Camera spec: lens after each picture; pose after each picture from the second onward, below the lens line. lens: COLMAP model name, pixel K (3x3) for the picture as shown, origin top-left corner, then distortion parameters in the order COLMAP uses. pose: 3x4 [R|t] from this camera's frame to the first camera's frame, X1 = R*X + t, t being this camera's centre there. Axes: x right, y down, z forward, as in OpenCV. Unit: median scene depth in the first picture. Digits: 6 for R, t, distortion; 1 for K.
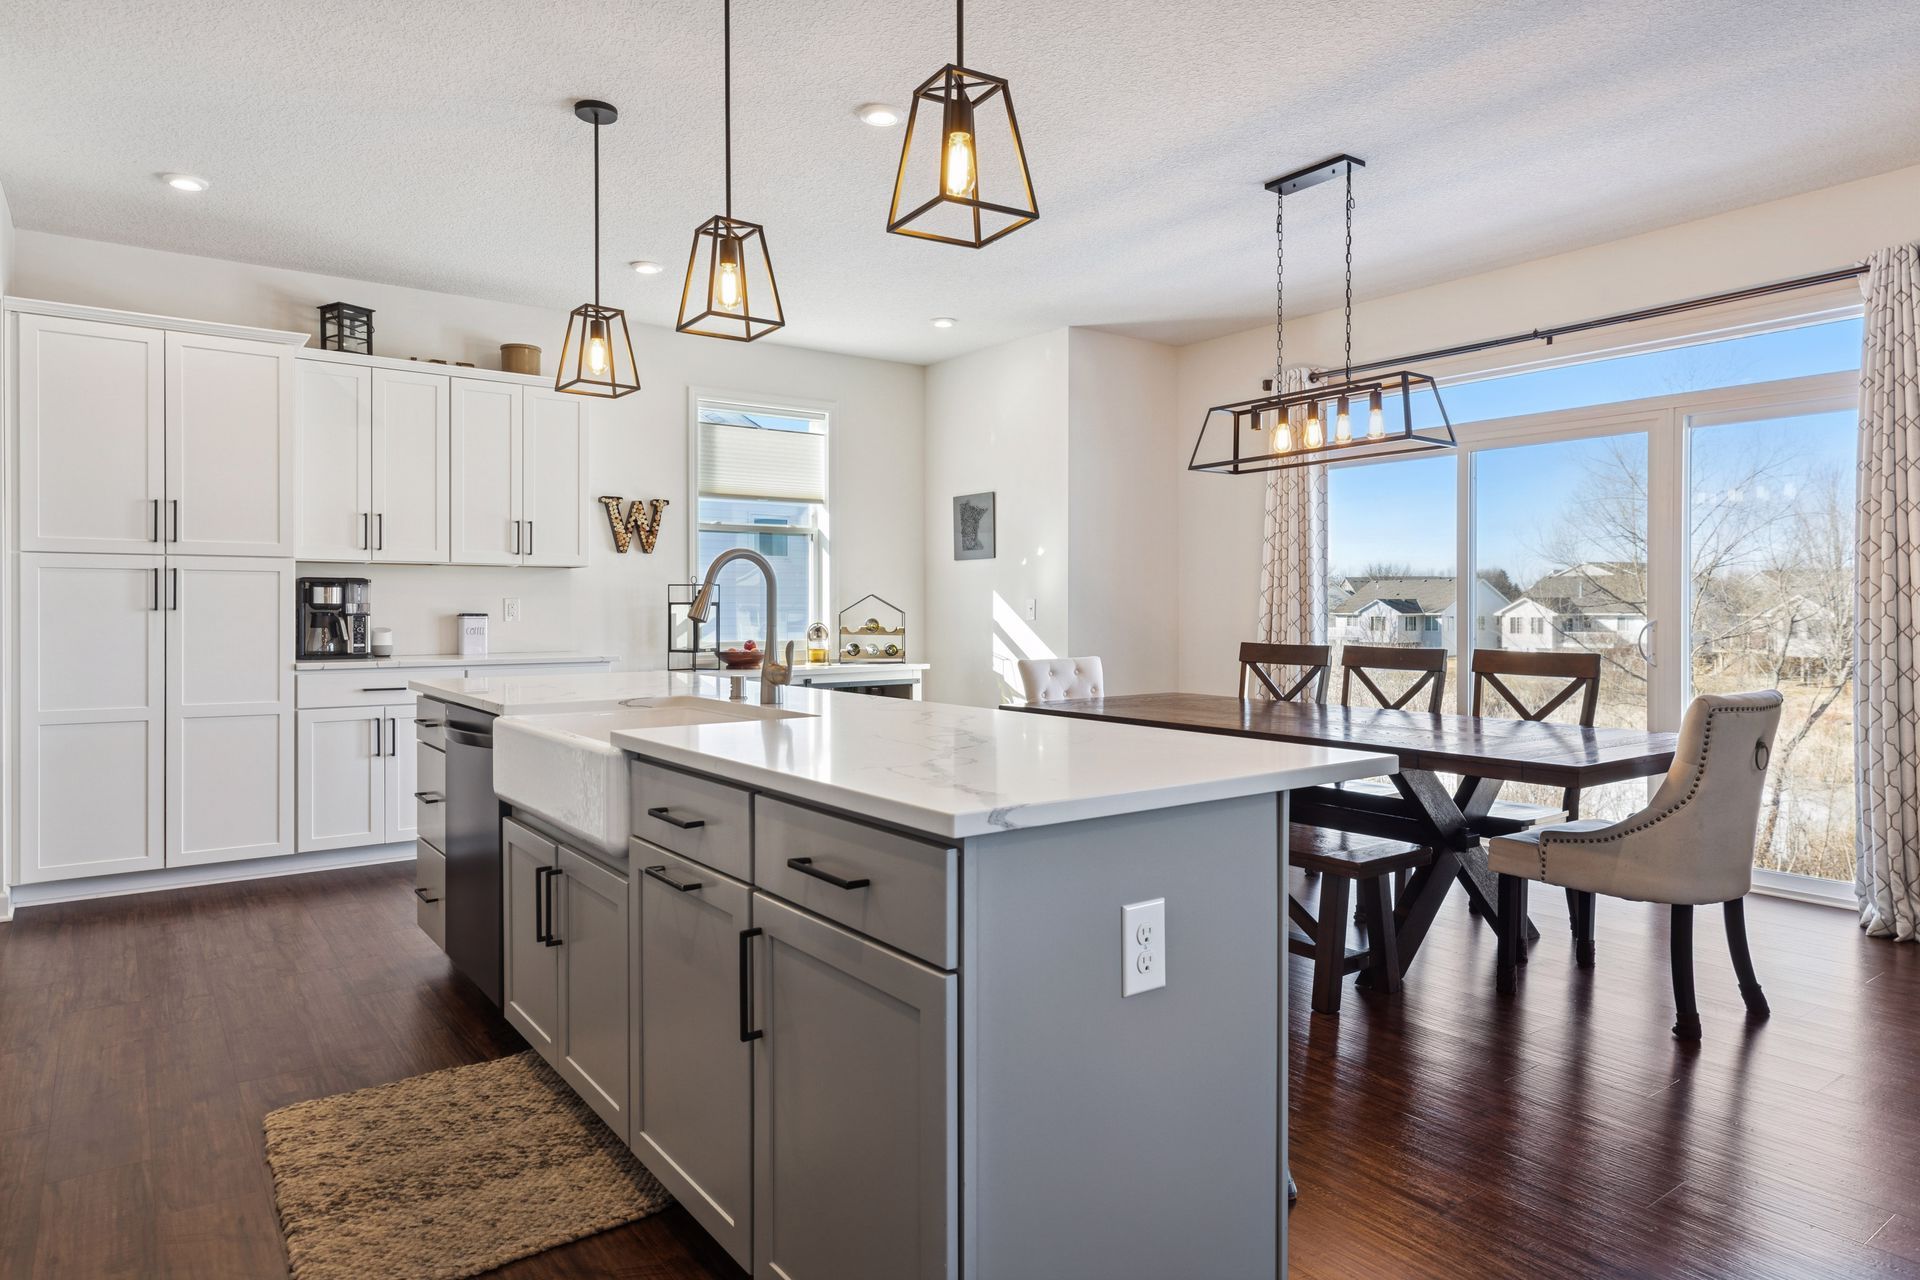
lens RADIAL K [[1144.5, 0, 960.4], [0, 1144.5, 609.2], [0, 0, 1]] dist [0.001120, -0.000071]
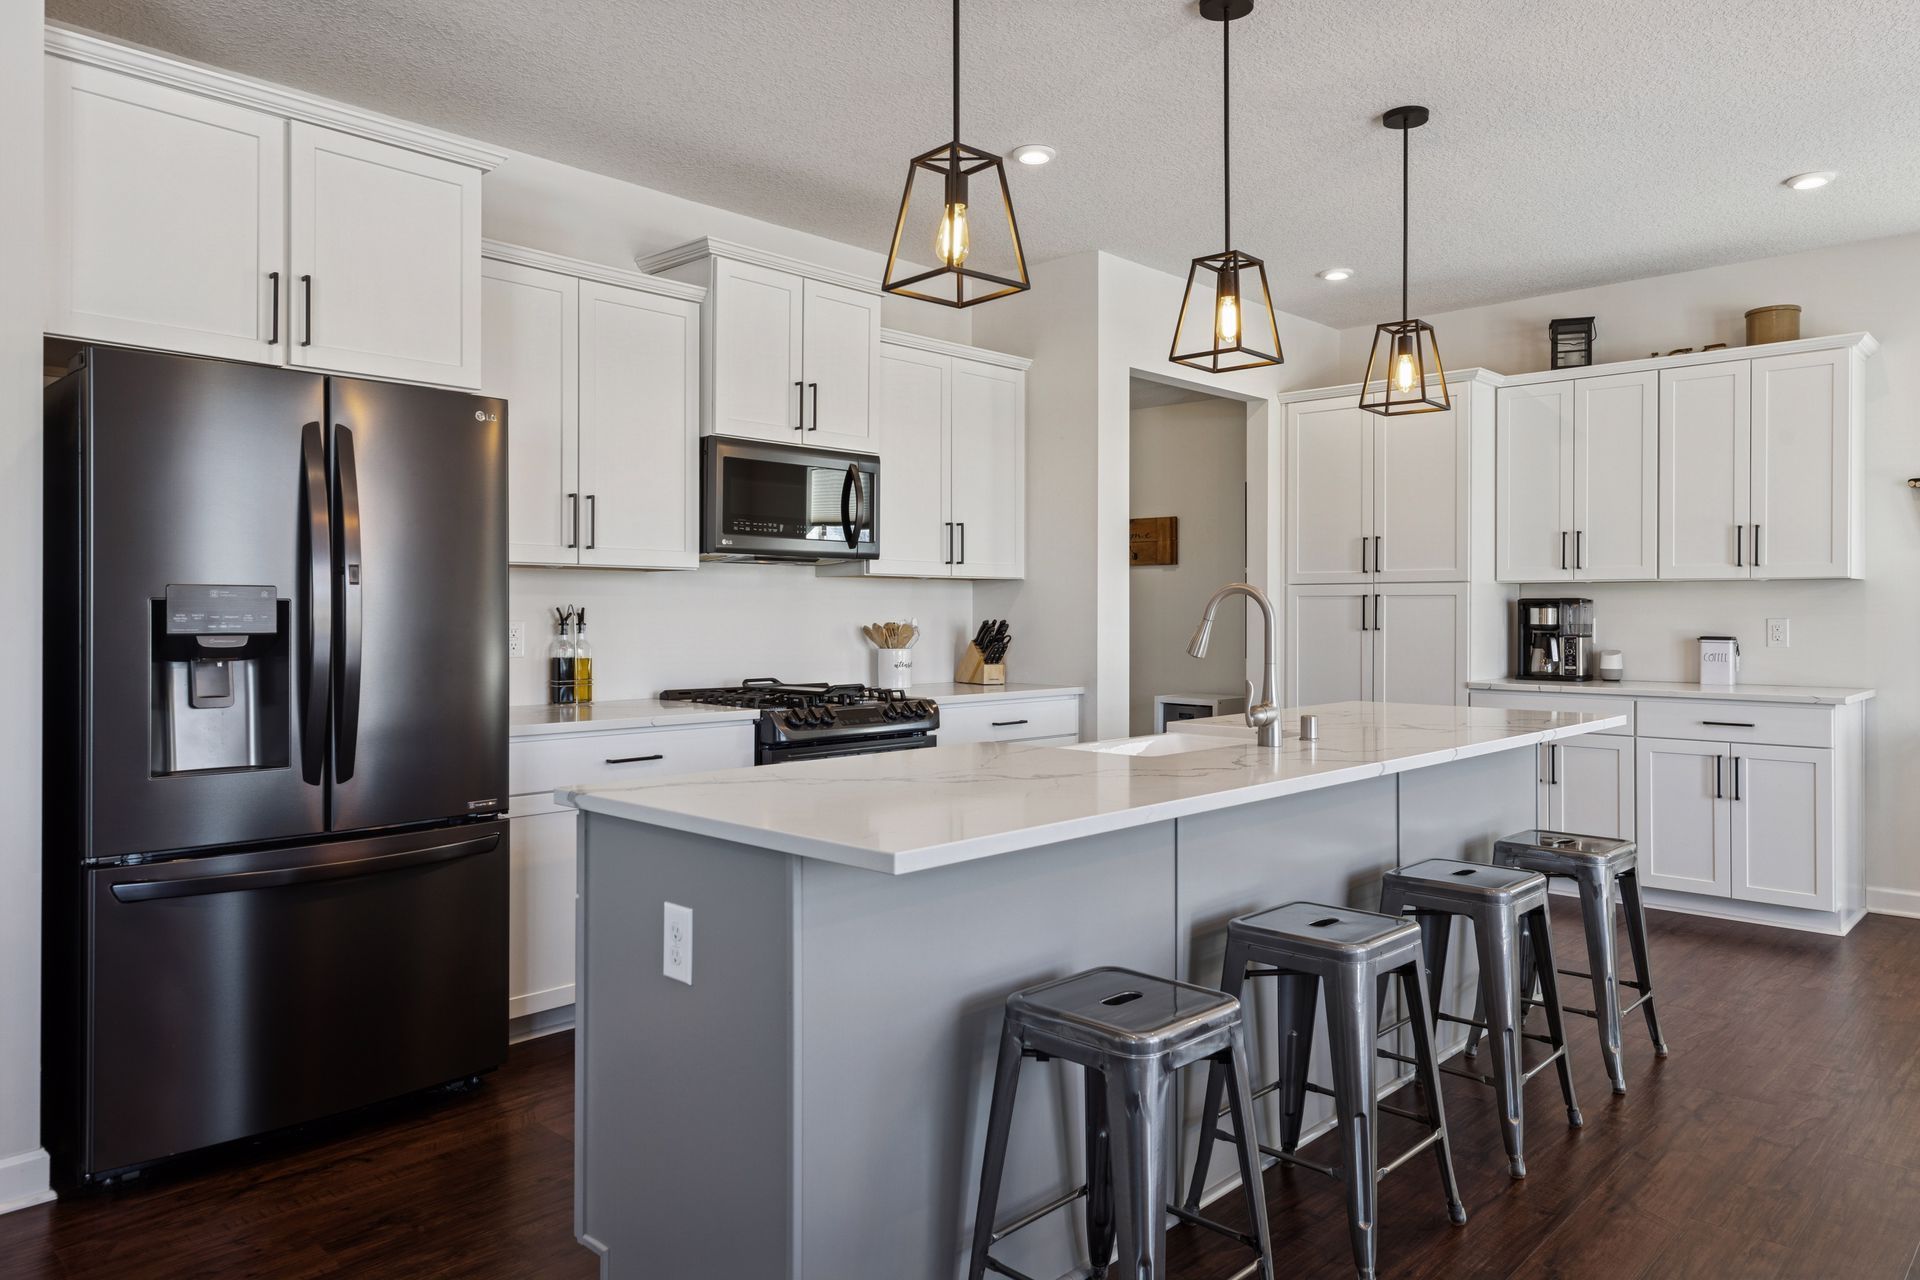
lens RADIAL K [[1264.4, 0, 960.1], [0, 1264.4, 612.9], [0, 0, 1]] dist [-0.000816, -0.000768]
pose [[0.170870, 0.001509, -0.985292, 0.445755], [-0.001501, 0.999998, 0.001271, -0.015657], [0.985292, 0.001262, 0.170872, 0.312814]]
